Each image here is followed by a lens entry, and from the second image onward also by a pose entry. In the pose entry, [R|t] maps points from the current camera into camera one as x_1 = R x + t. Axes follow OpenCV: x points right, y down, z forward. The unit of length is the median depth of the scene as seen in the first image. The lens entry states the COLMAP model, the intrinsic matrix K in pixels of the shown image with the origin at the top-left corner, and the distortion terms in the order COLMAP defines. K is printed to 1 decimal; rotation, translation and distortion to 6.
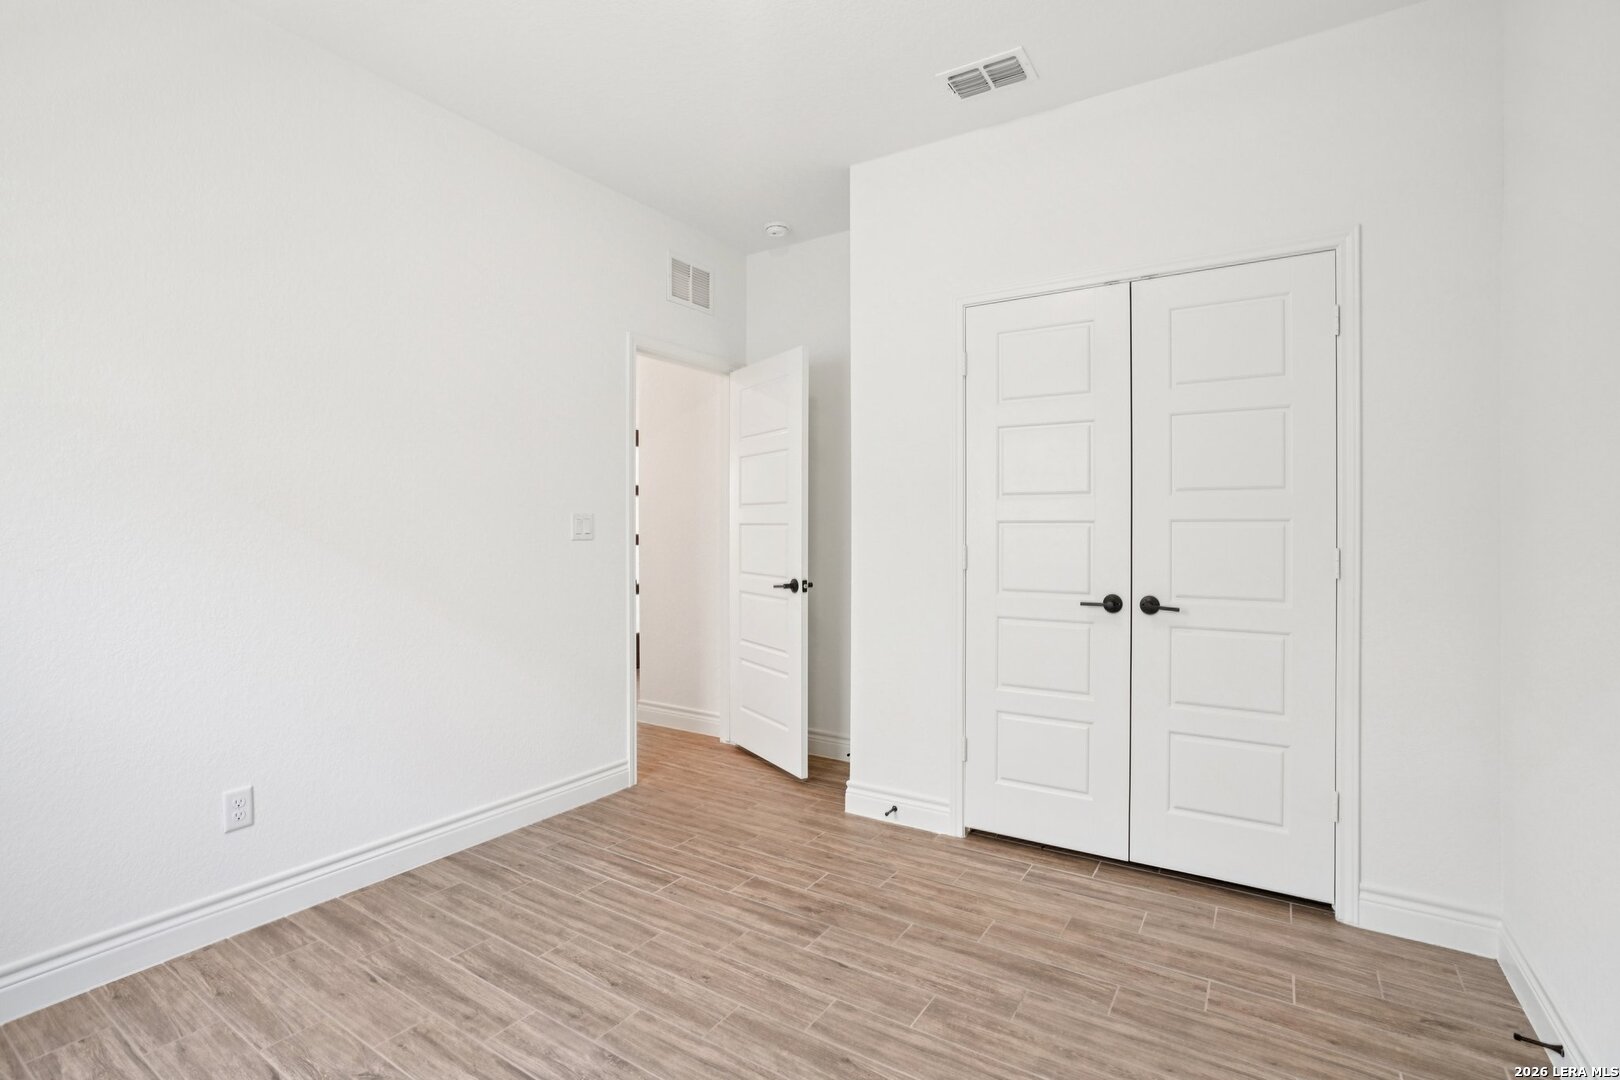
lens RADIAL K [[750.1, 0, 784.0], [0, 750.1, 524.9], [0, 0, 1]] dist [-0.043751, 0.017051]
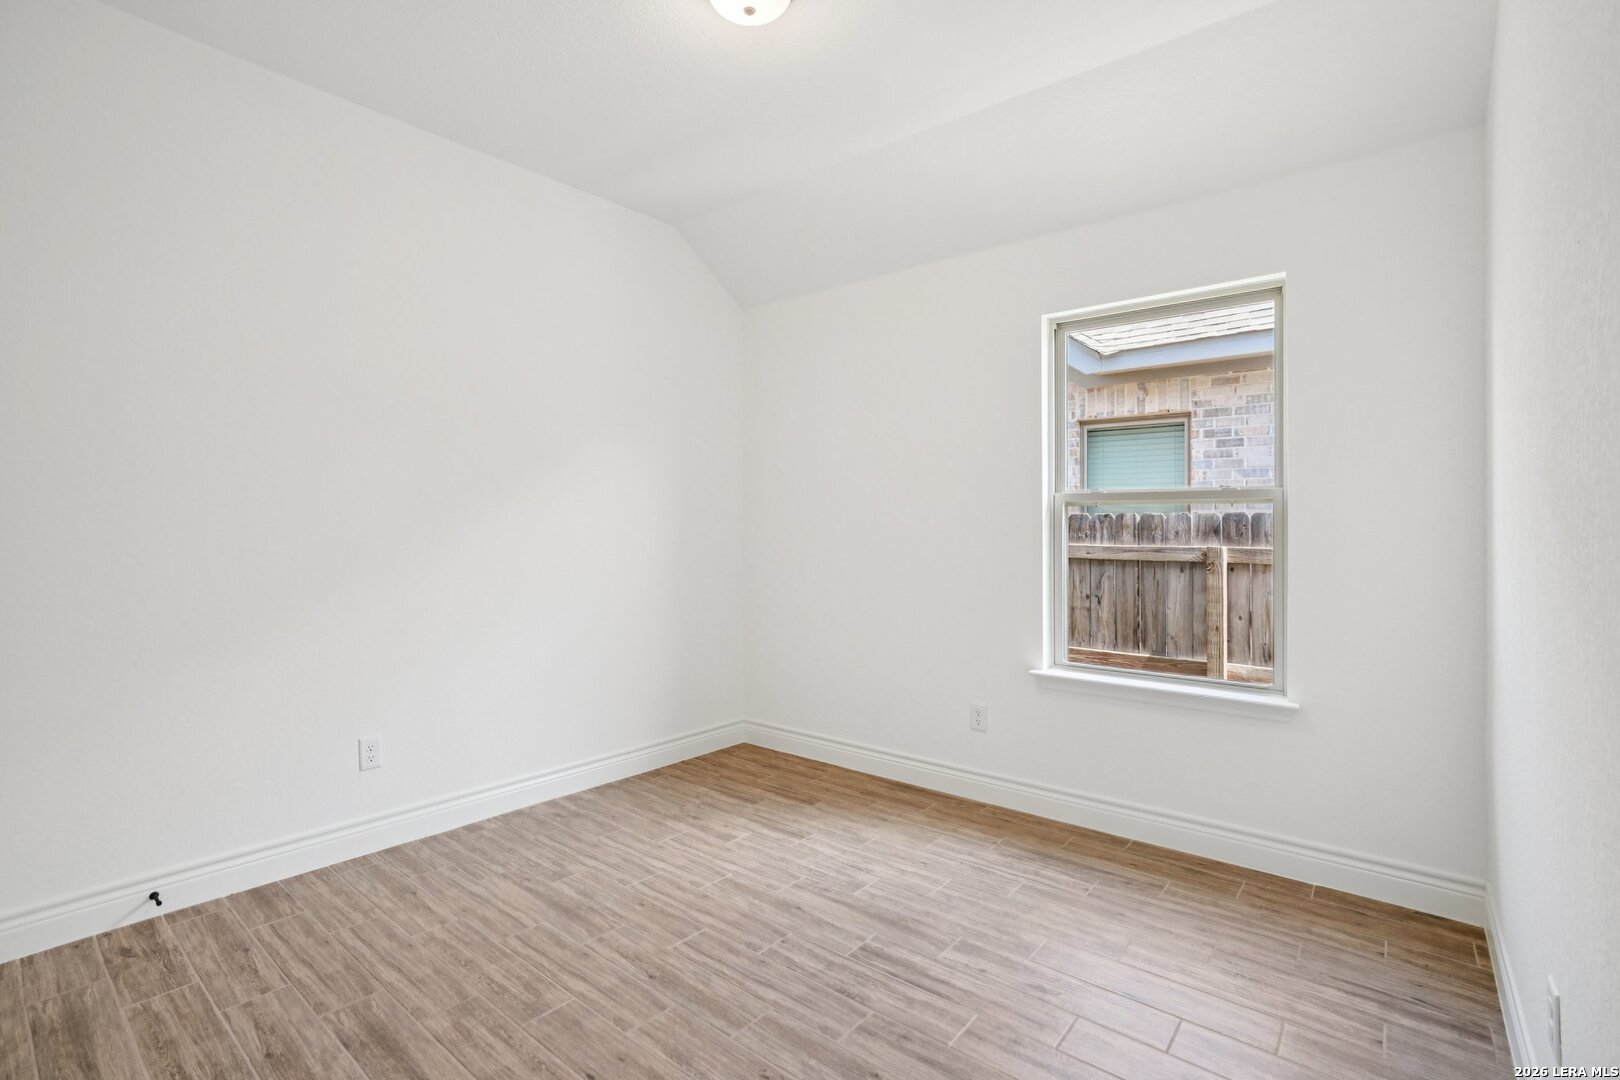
lens RADIAL K [[750.1, 0, 798.9], [0, 750.1, 546.6], [0, 0, 1]] dist [-0.043751, 0.017051]
pose [[-0.993994, -0.016072, 0.108251, -0.195940], [-0.015494, 0.999861, 0.006176, 0.021770], [-0.108335, 0.004462, -0.994104, 1.582869]]
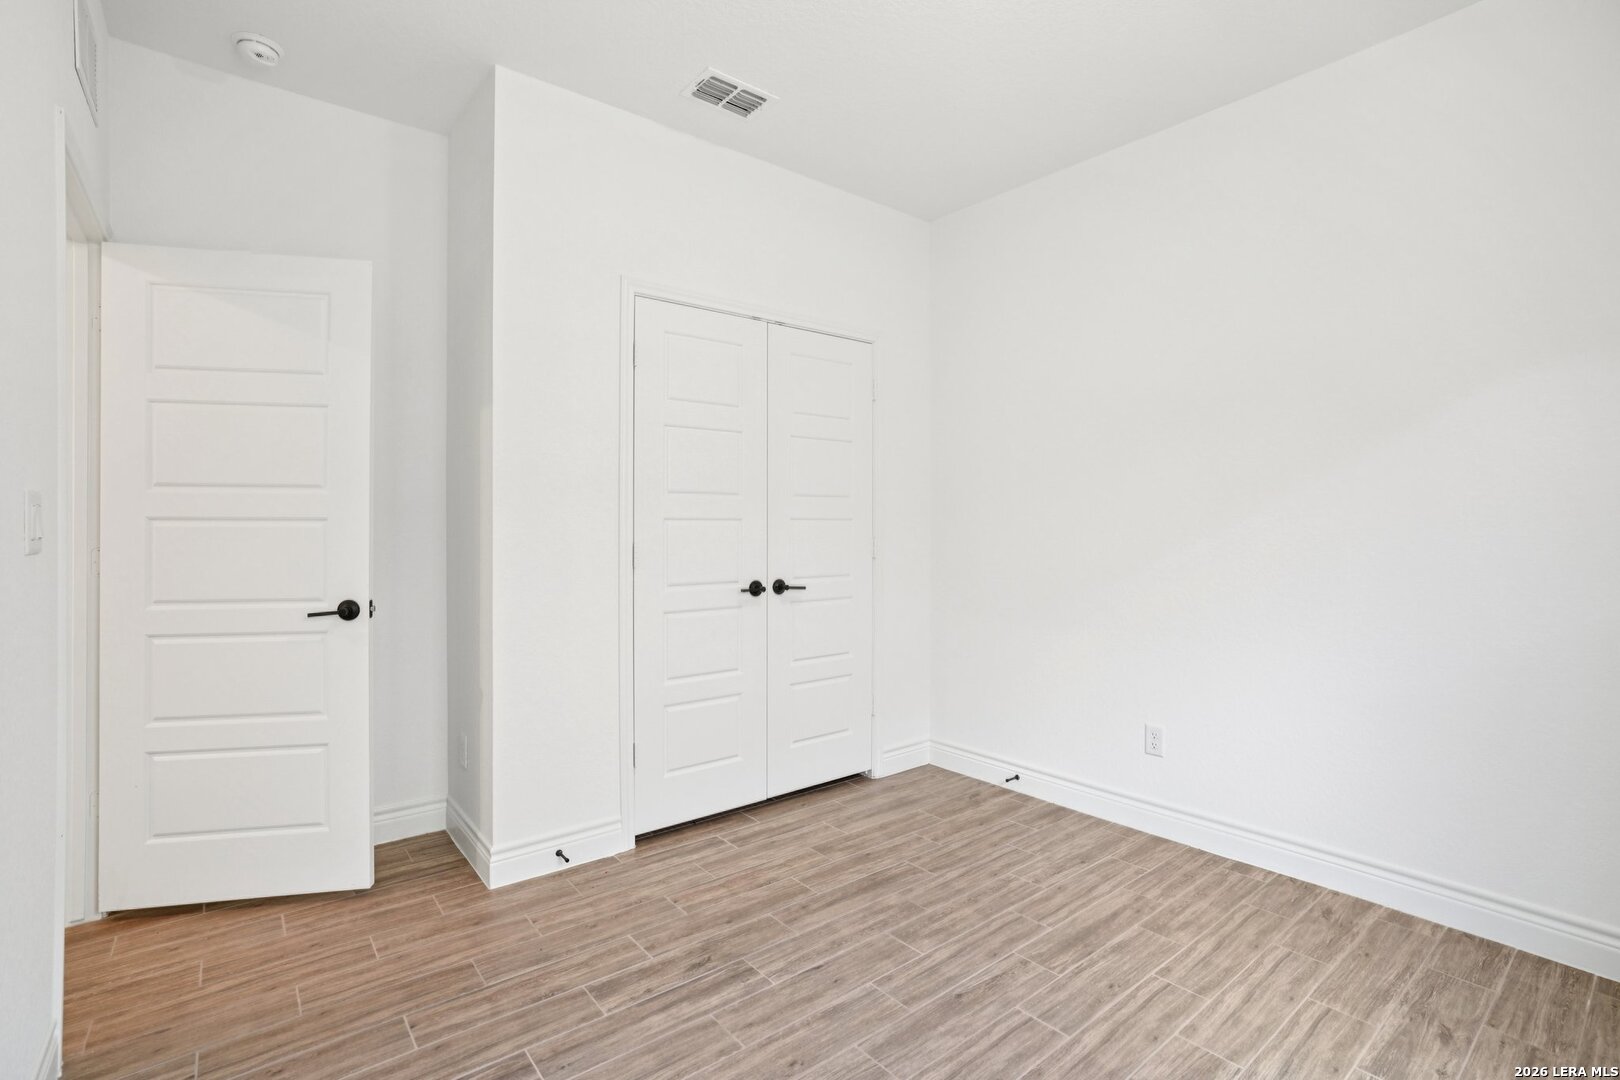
lens RADIAL K [[750.1, 0, 803.3], [0, 750.1, 521.7], [0, 0, 1]] dist [-0.043751, 0.017051]
pose [[0.312954, 0.005723, 0.949751, -0.786747], [-0.002669, 0.999983, -0.005146, 0.006015], [-0.949765, -0.000924, 0.312964, 0.644653]]
